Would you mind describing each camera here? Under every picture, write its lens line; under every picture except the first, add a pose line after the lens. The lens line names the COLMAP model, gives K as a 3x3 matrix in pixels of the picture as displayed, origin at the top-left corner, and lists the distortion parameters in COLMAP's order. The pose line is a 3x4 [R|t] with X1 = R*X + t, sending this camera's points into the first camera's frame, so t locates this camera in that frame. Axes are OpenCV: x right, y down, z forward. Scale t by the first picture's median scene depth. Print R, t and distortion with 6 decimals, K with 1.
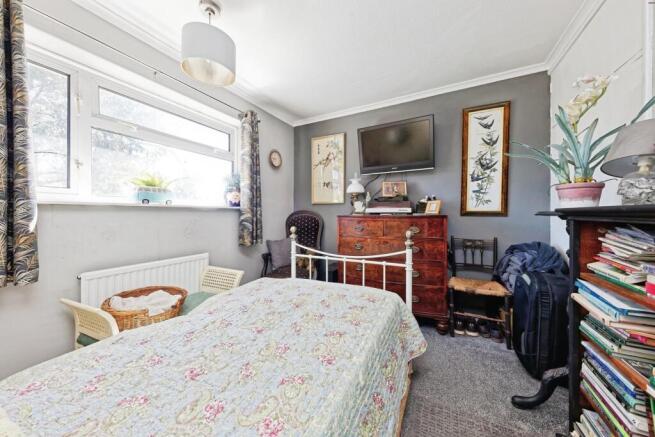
lens RADIAL K [[225.1, 0, 327.5], [0, 225.1, 218.5], [0, 0, 1]] dist [0.017506, -0.004838]
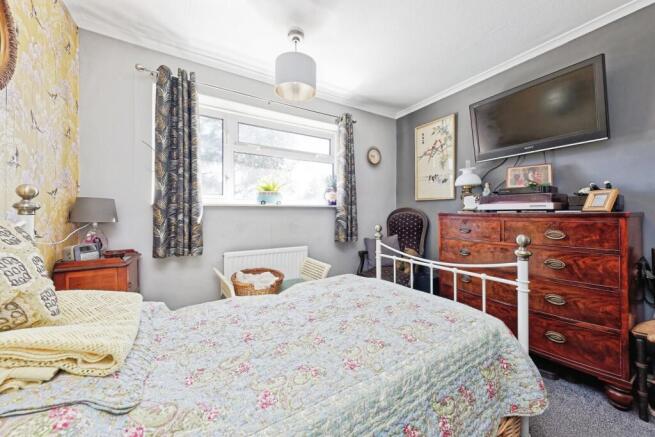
lens RADIAL K [[231.5, 0, 327.1], [0, 231.5, 215.5], [0, 0, 1]] dist [0.011507, -0.000094]
pose [[0.852990, 0.005191, -0.521902, 0.192110], [-0.008402, 0.999958, -0.003786, 0.001037], [0.521860, 0.007614, 0.852997, 0.048926]]
